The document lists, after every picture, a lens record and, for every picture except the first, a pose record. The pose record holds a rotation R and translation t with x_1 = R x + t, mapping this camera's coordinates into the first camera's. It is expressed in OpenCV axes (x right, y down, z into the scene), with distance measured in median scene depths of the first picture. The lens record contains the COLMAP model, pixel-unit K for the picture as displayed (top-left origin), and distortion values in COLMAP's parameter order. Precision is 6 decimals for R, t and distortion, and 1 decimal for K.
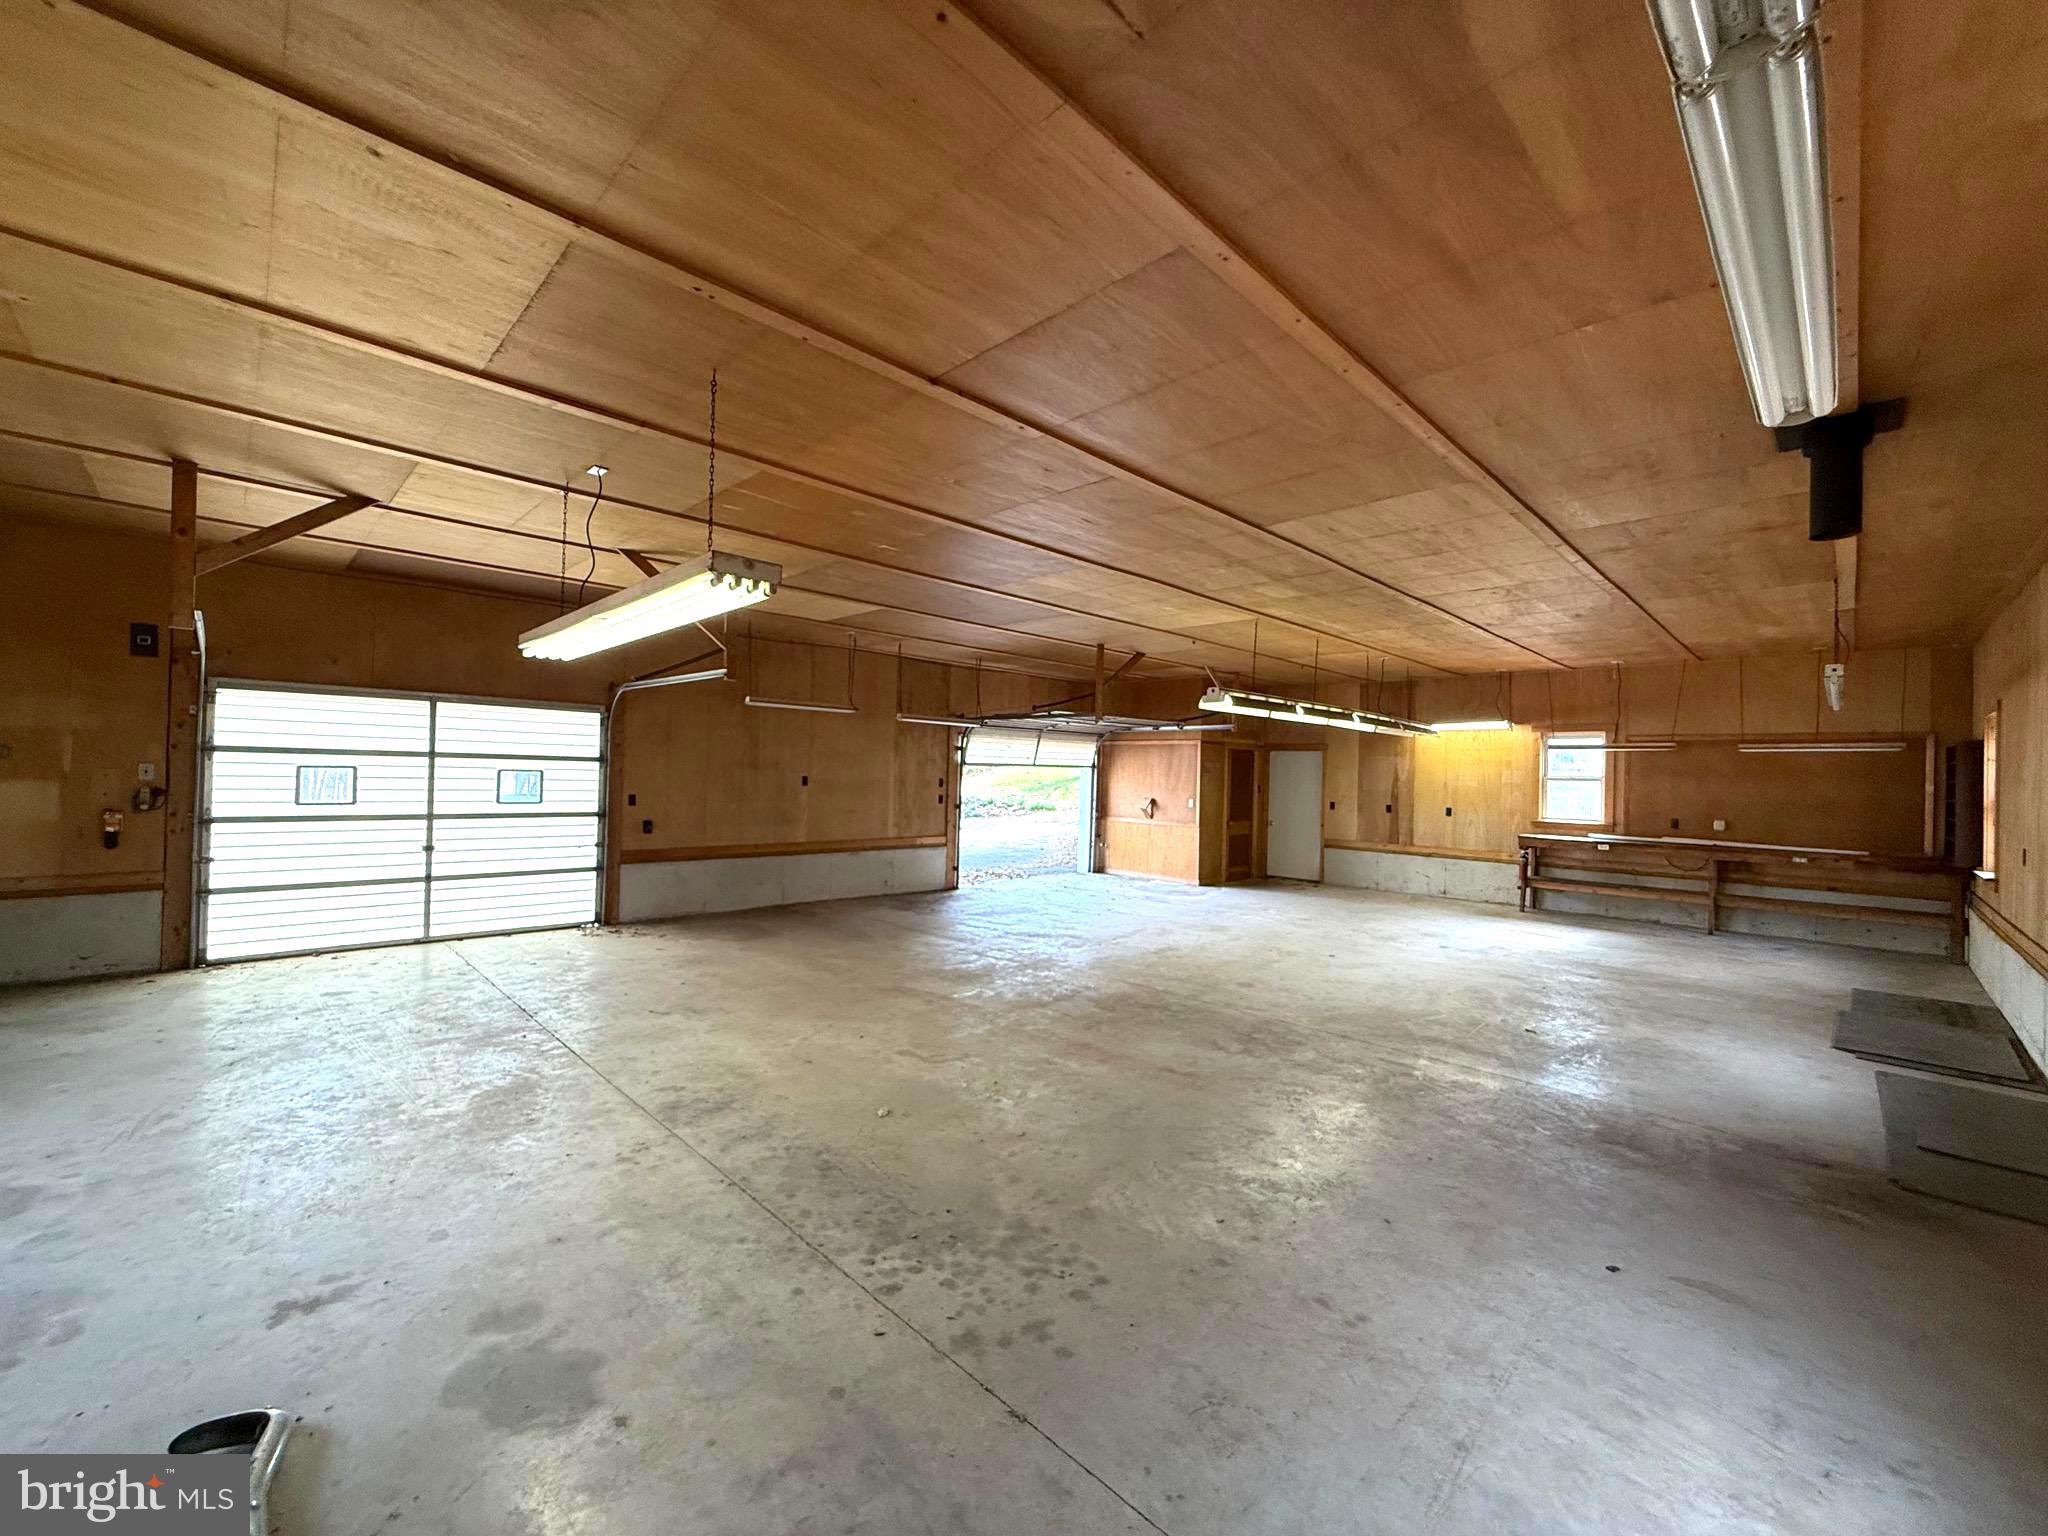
lens RADIAL K [[813.7, 0, 1016.4], [0, 813.7, 768.6], [0, 0, 1]] dist [0.018092, -0.000001]
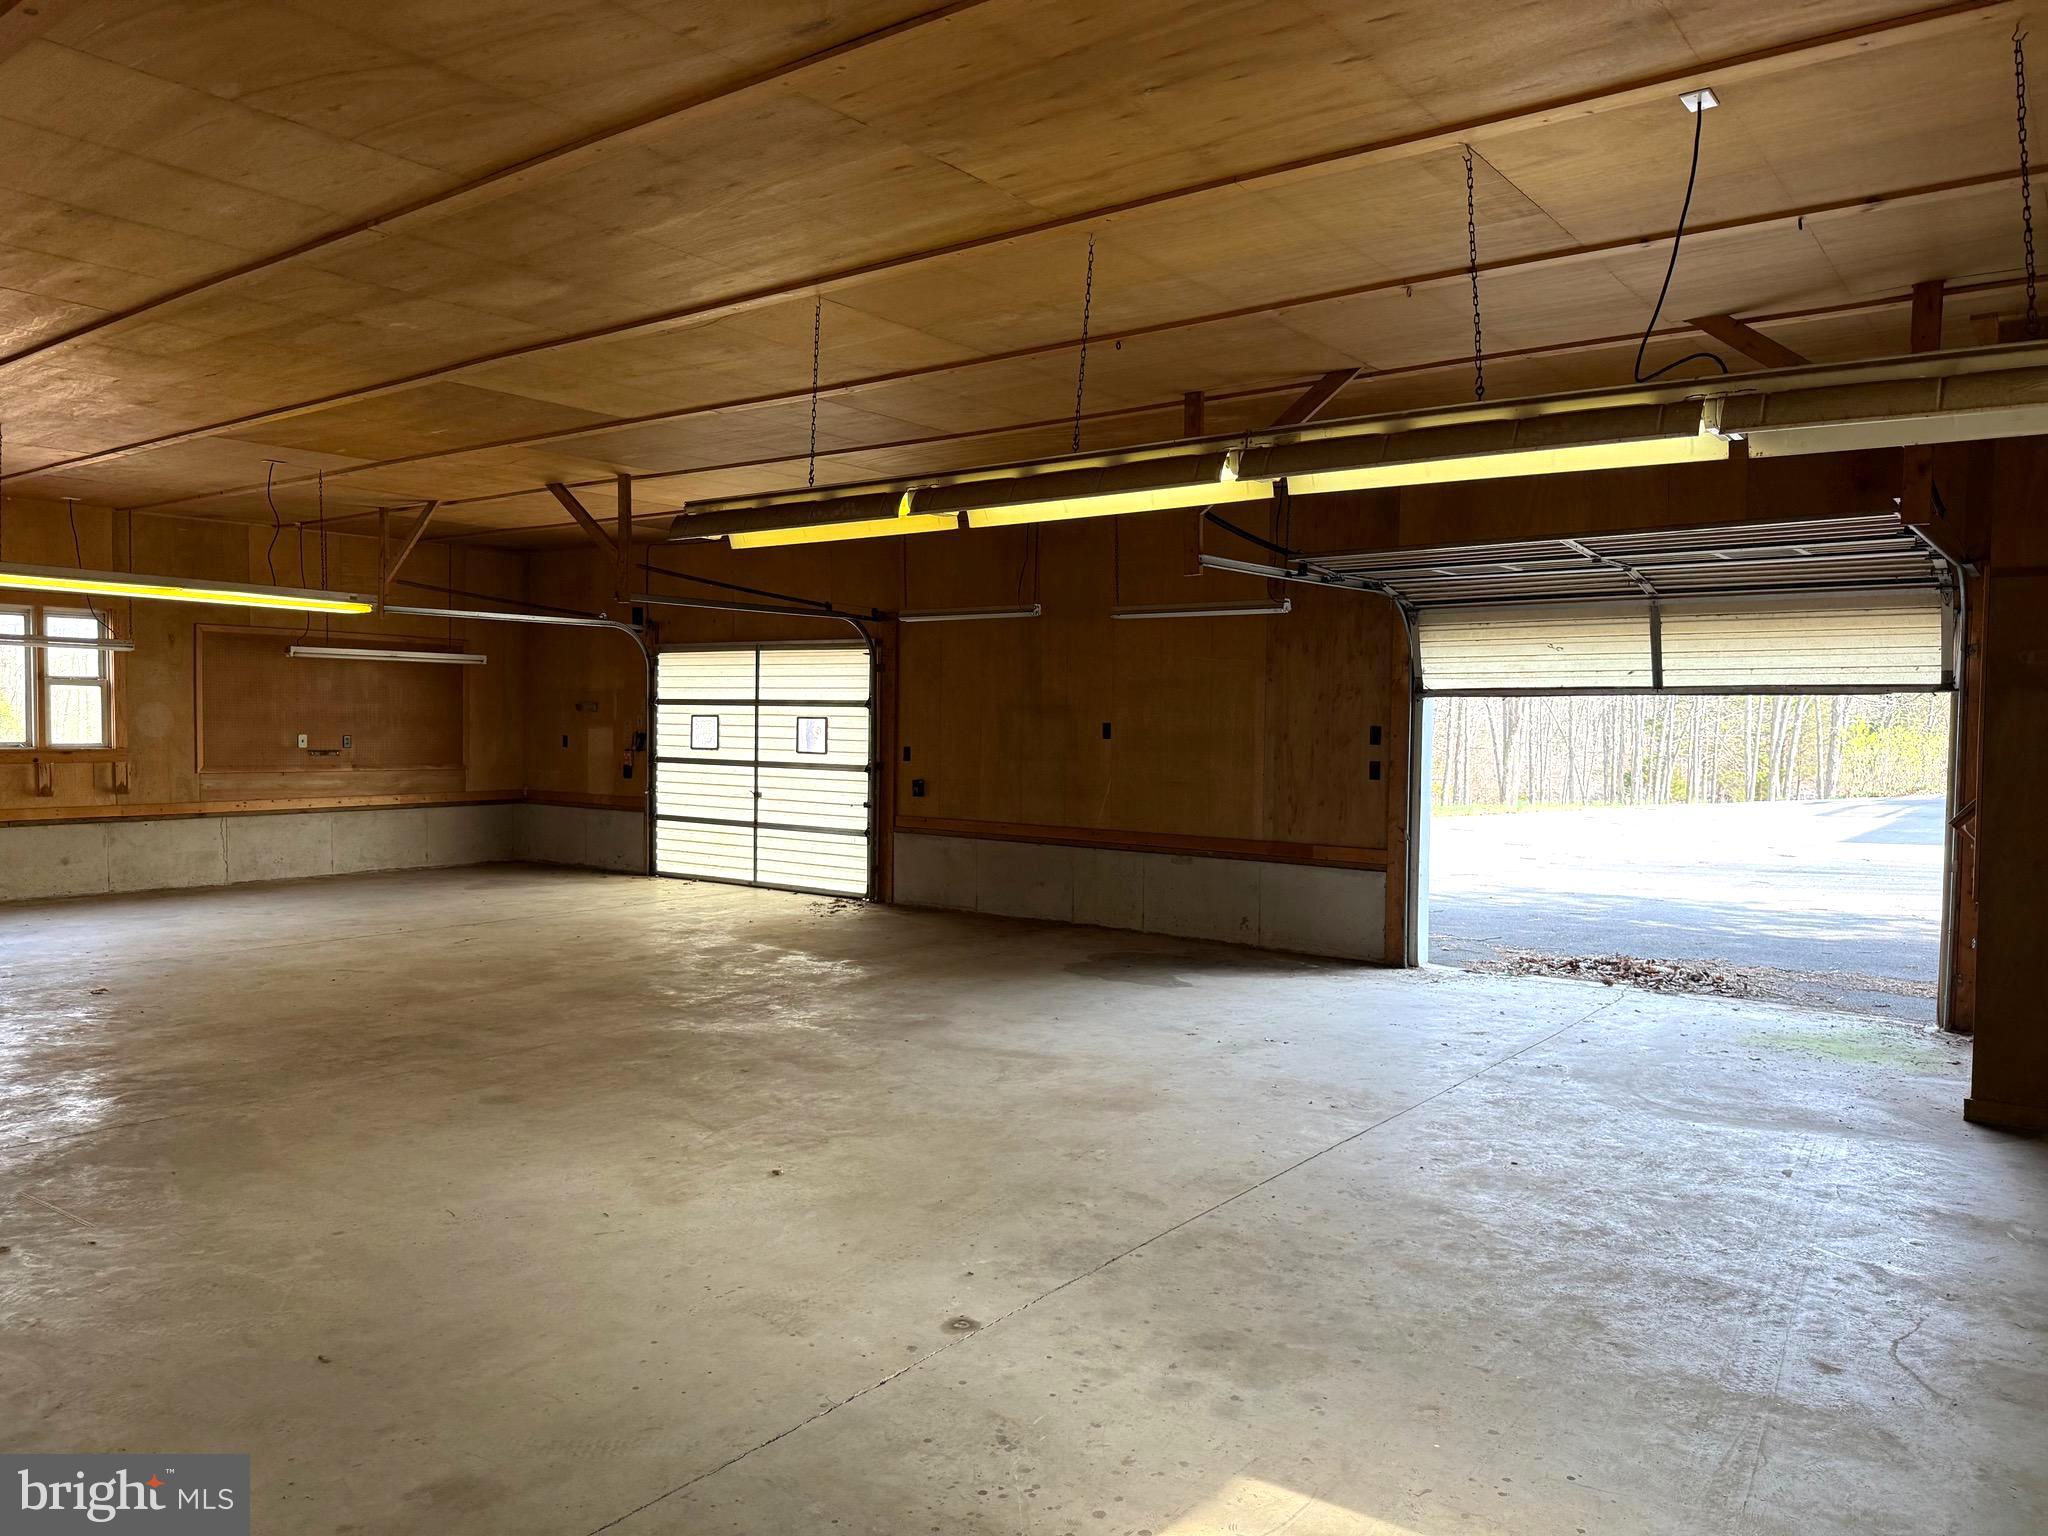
lens RADIAL K [[1442.6, 0, 1023.8], [0, 1442.6, 768.7], [0, 0, 1]] dist [0.045774, -0.044015]
pose [[0.142263, 0.012539, -0.989749, 1.107556], [-0.001854, 0.999921, 0.012402, 0.042277], [0.989827, 0.000071, 0.142275, 1.080201]]
